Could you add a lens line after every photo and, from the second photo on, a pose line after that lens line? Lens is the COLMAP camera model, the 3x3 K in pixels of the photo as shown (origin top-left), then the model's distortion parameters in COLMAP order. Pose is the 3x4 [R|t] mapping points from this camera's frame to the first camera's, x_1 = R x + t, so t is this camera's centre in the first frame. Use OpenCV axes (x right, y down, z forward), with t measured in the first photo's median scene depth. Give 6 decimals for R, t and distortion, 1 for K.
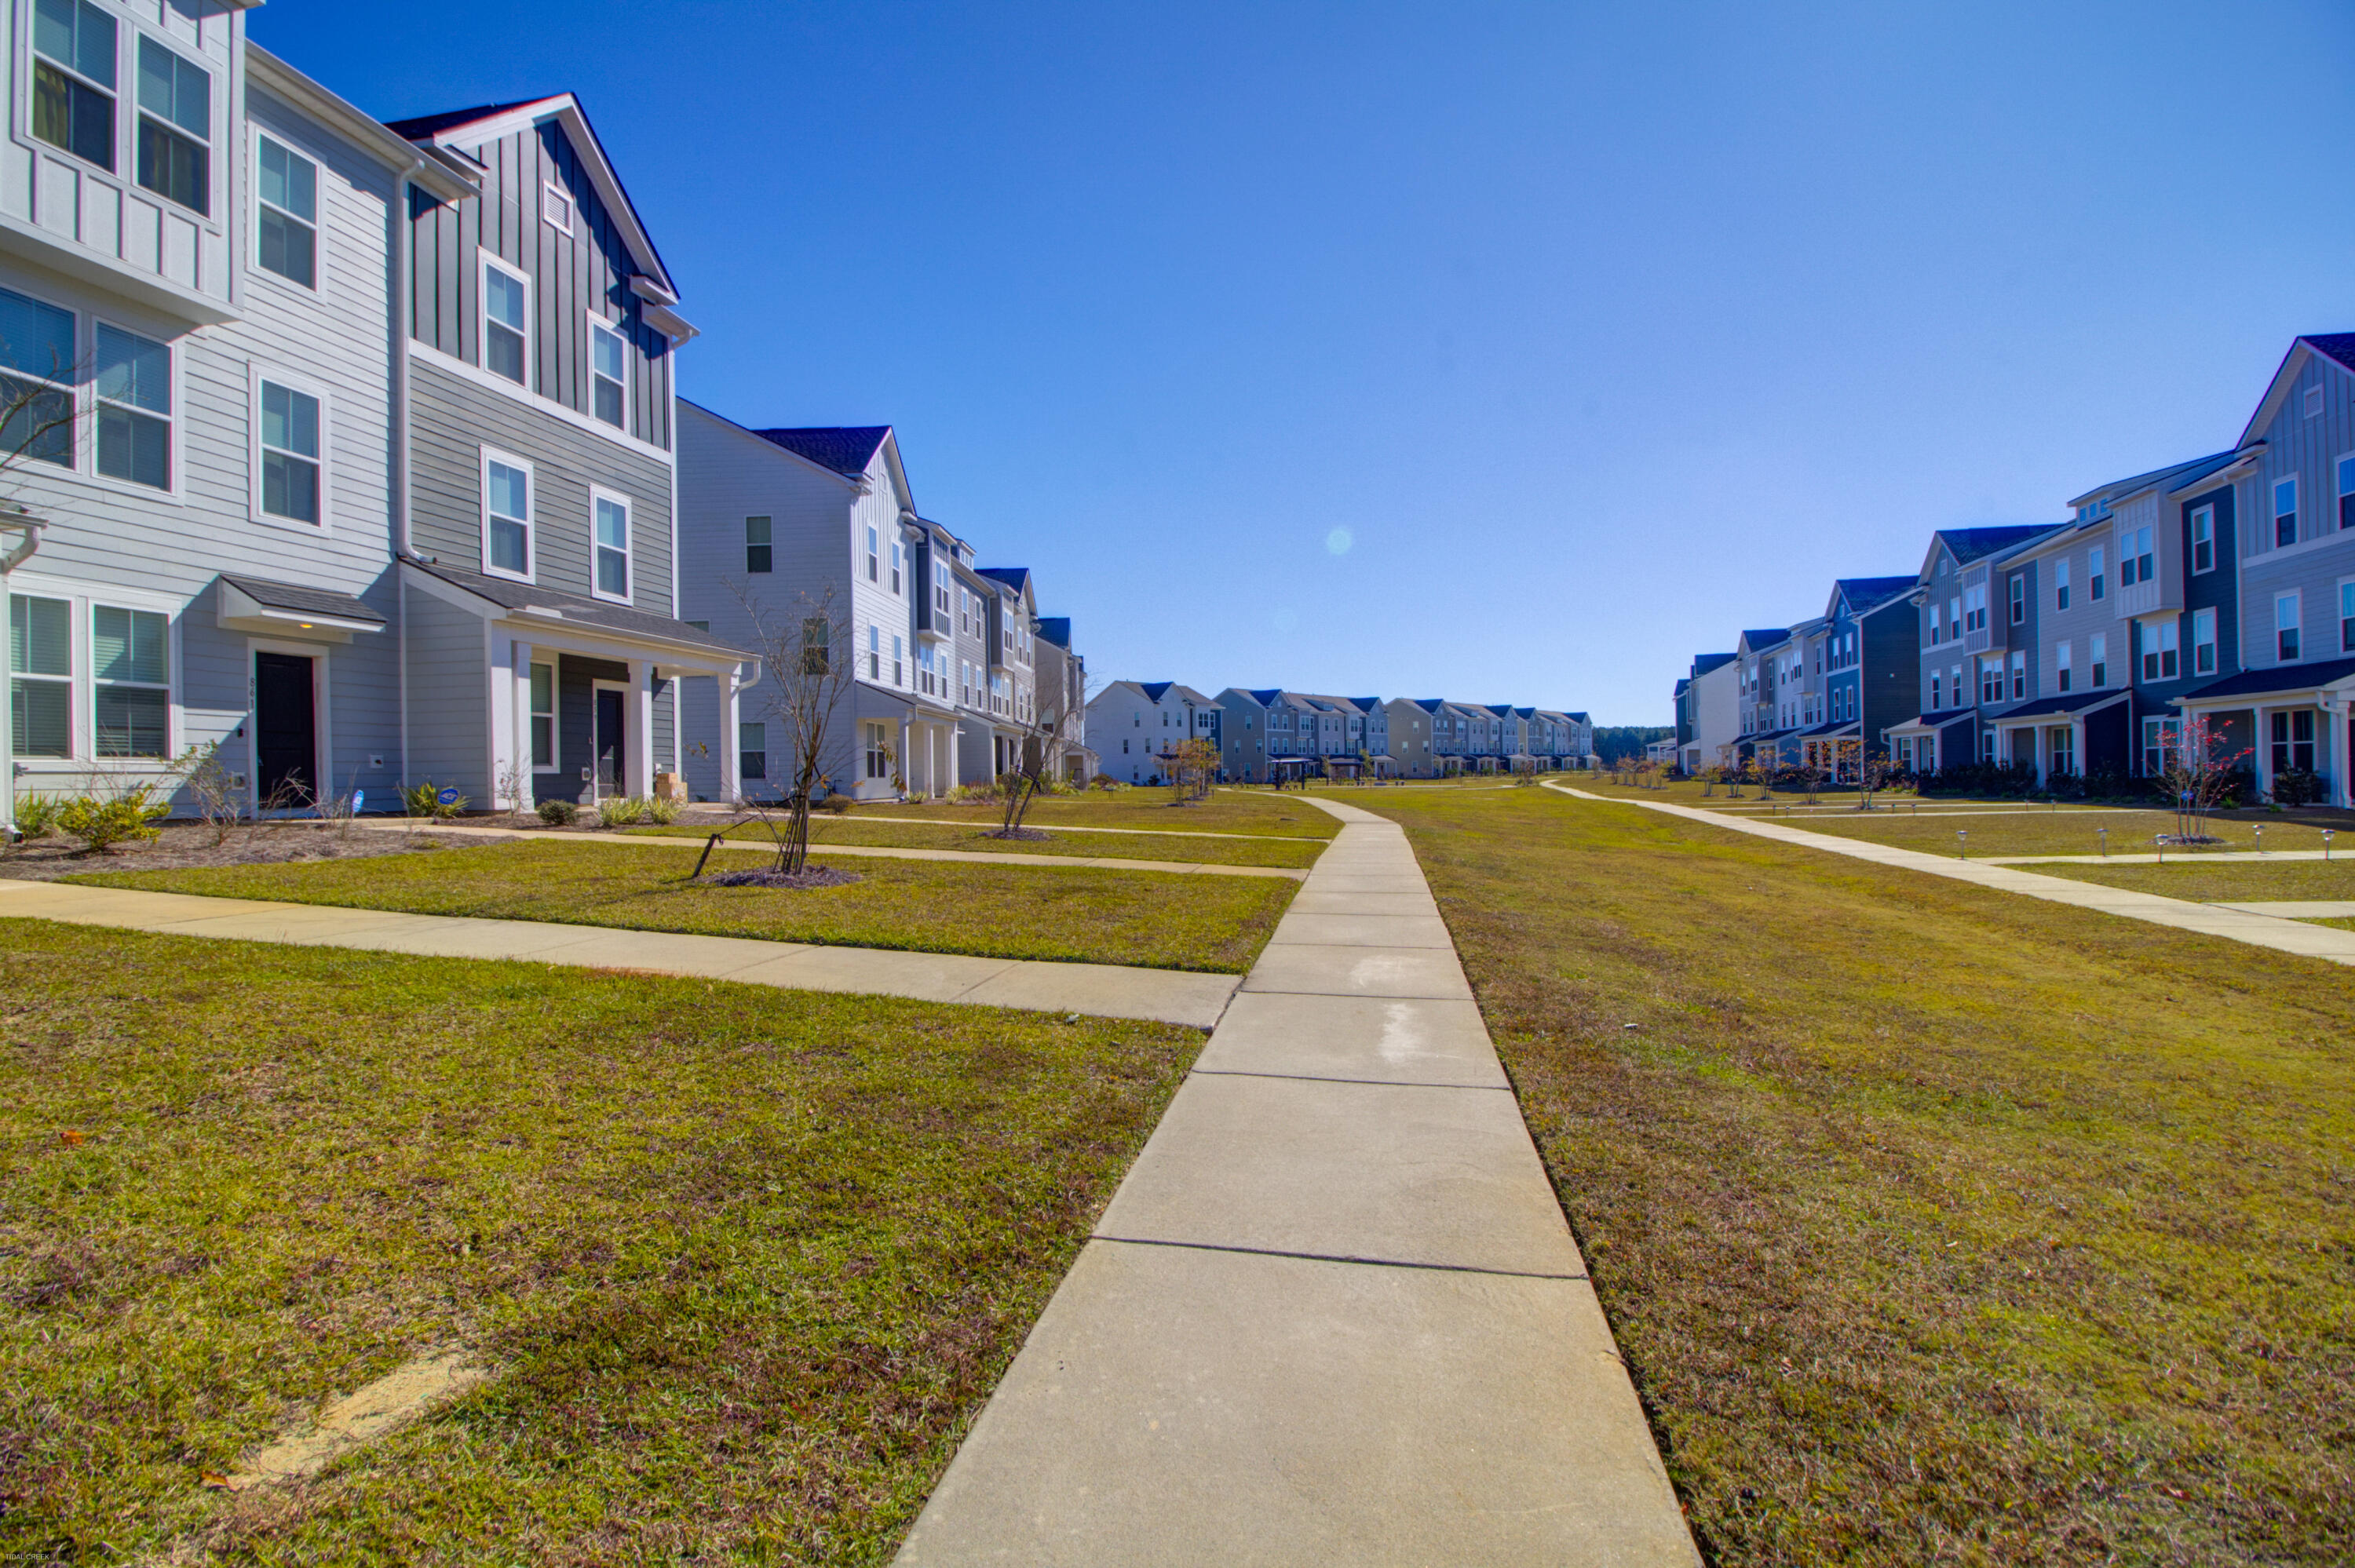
lens RADIAL K [[1059.9, 0, 1179.3], [0, 1059.9, 771.7], [0, 0, 1]] dist [-0.002033, -0.000023]
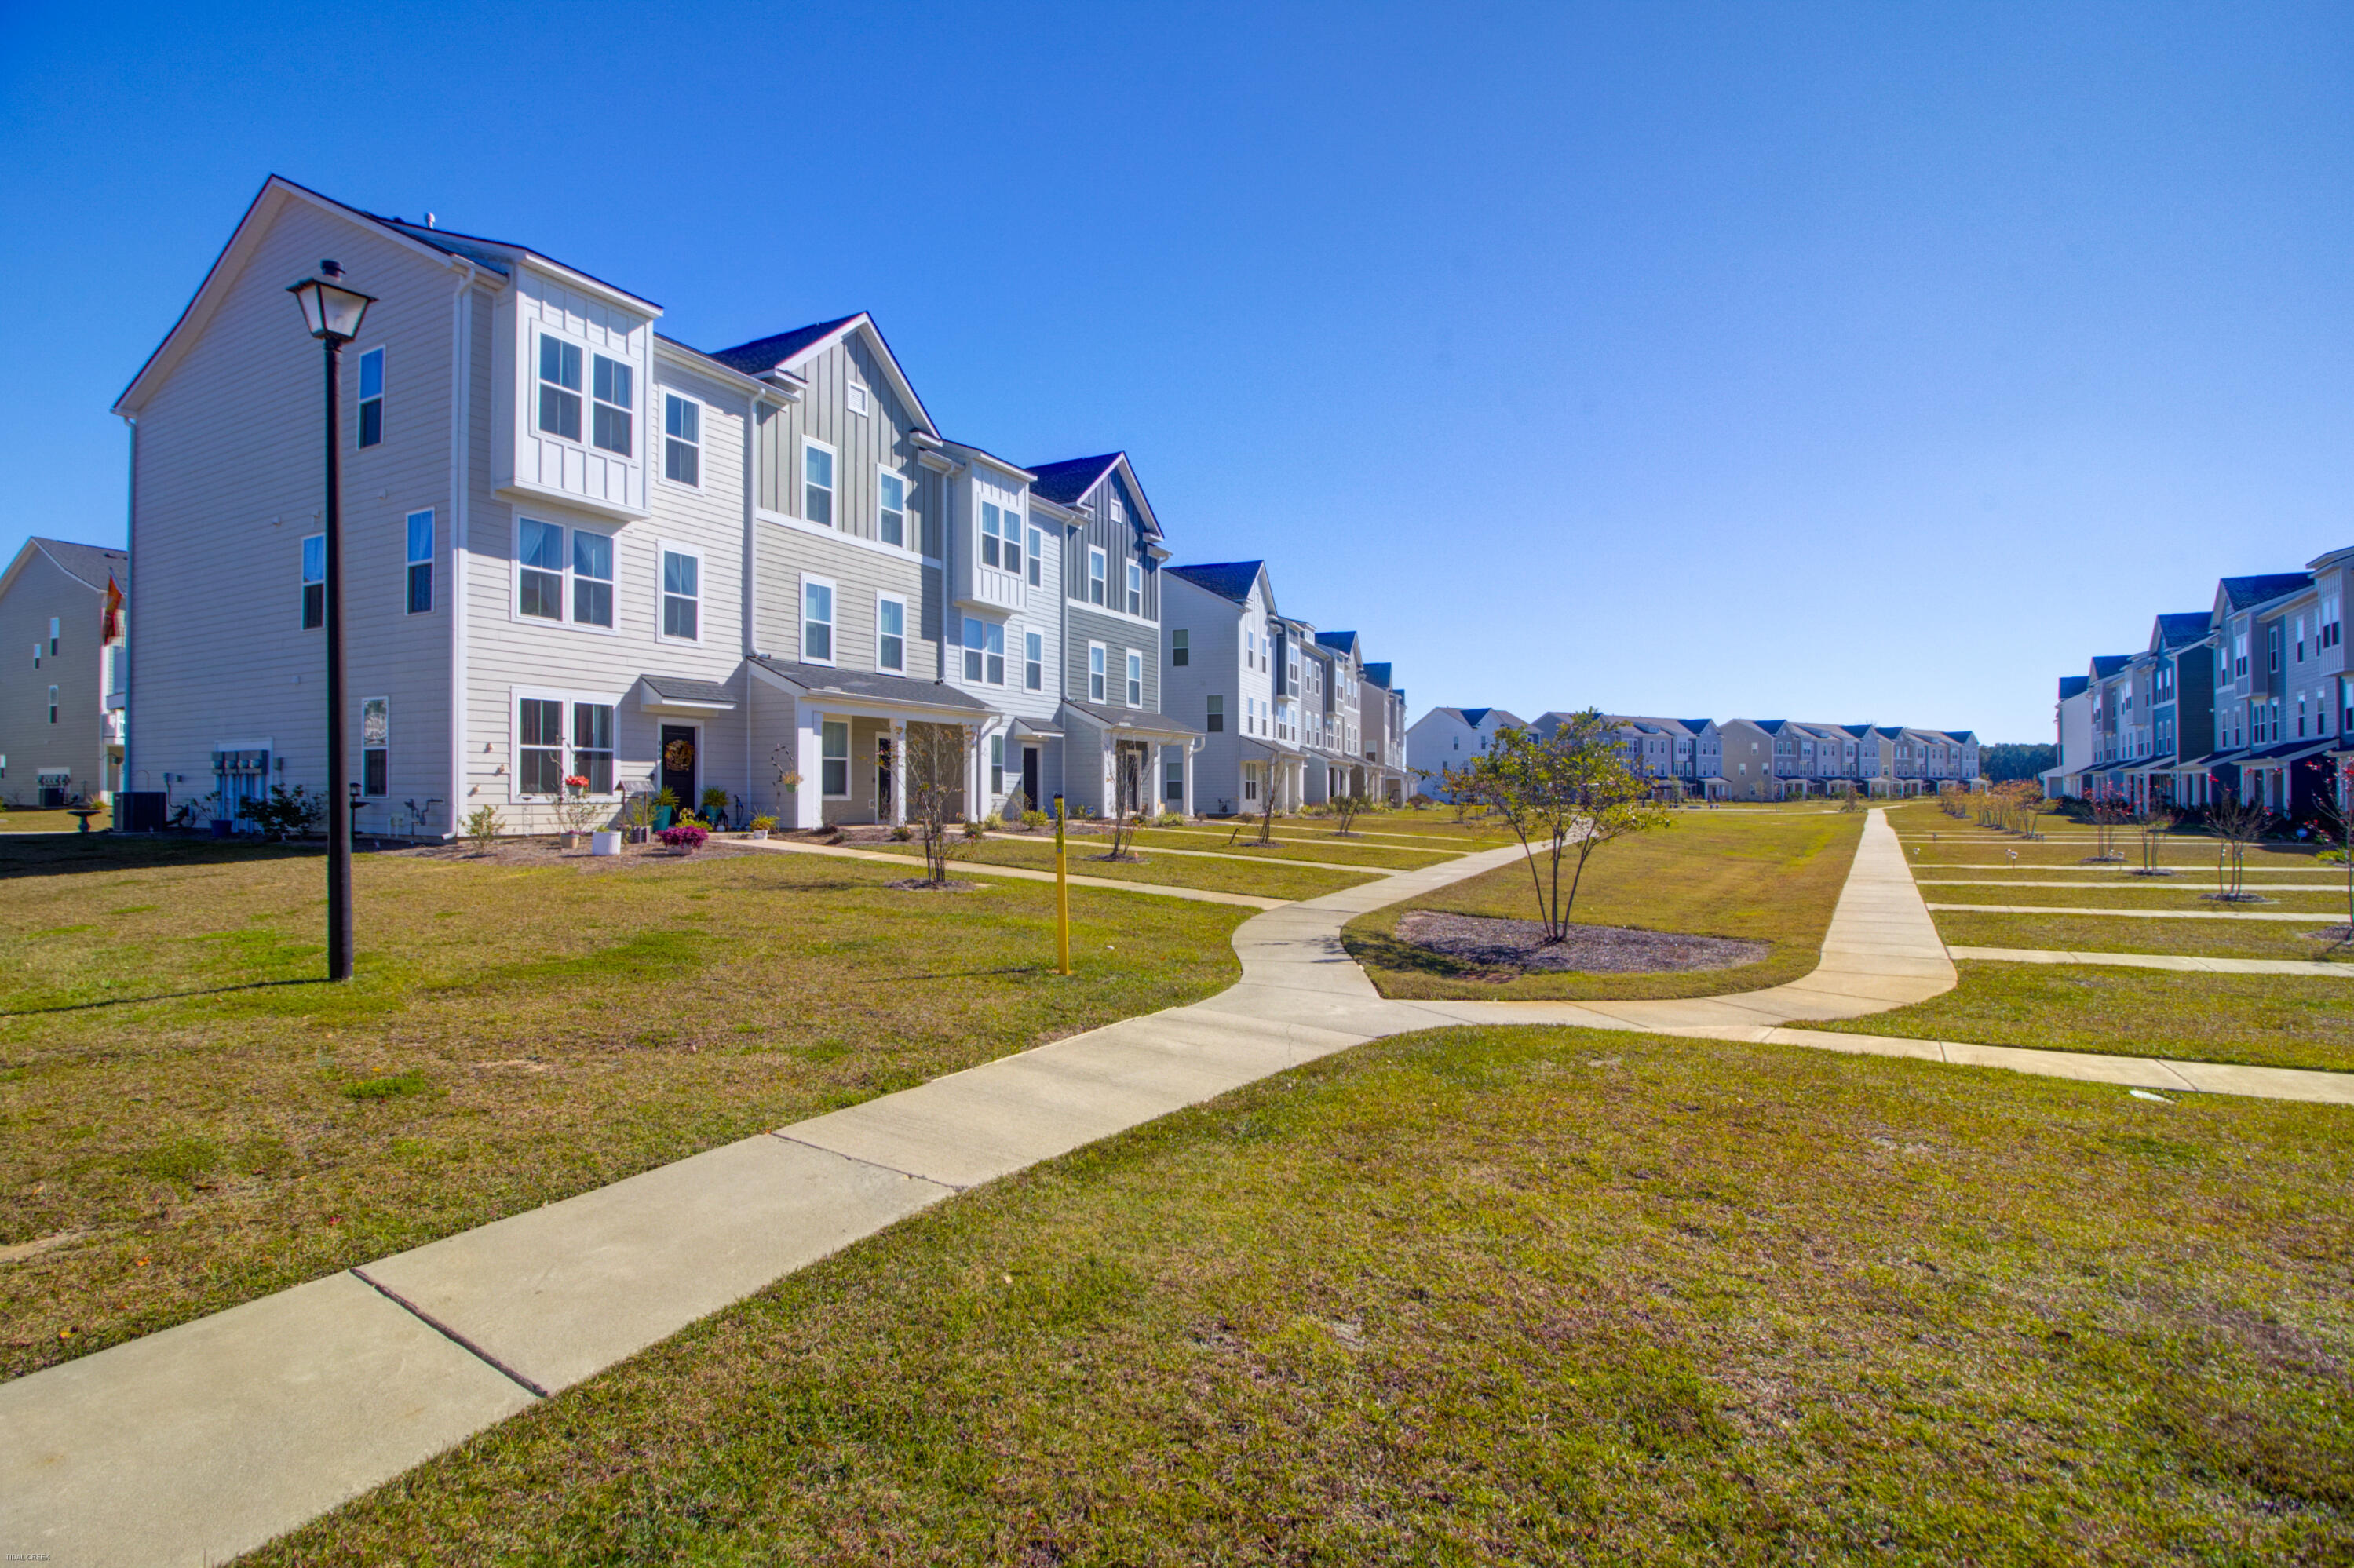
lens RADIAL K [[1059.5, 0, 1182.1], [0, 1059.5, 785.8], [0, 0, 1]] dist [-0.002033, -0.000023]
pose [[0.954238, 0.011765, -0.298817, 0.037713], [-0.011913, 0.999928, 0.001326, -0.008348], [0.298811, 0.002295, 0.954309, -0.256973]]
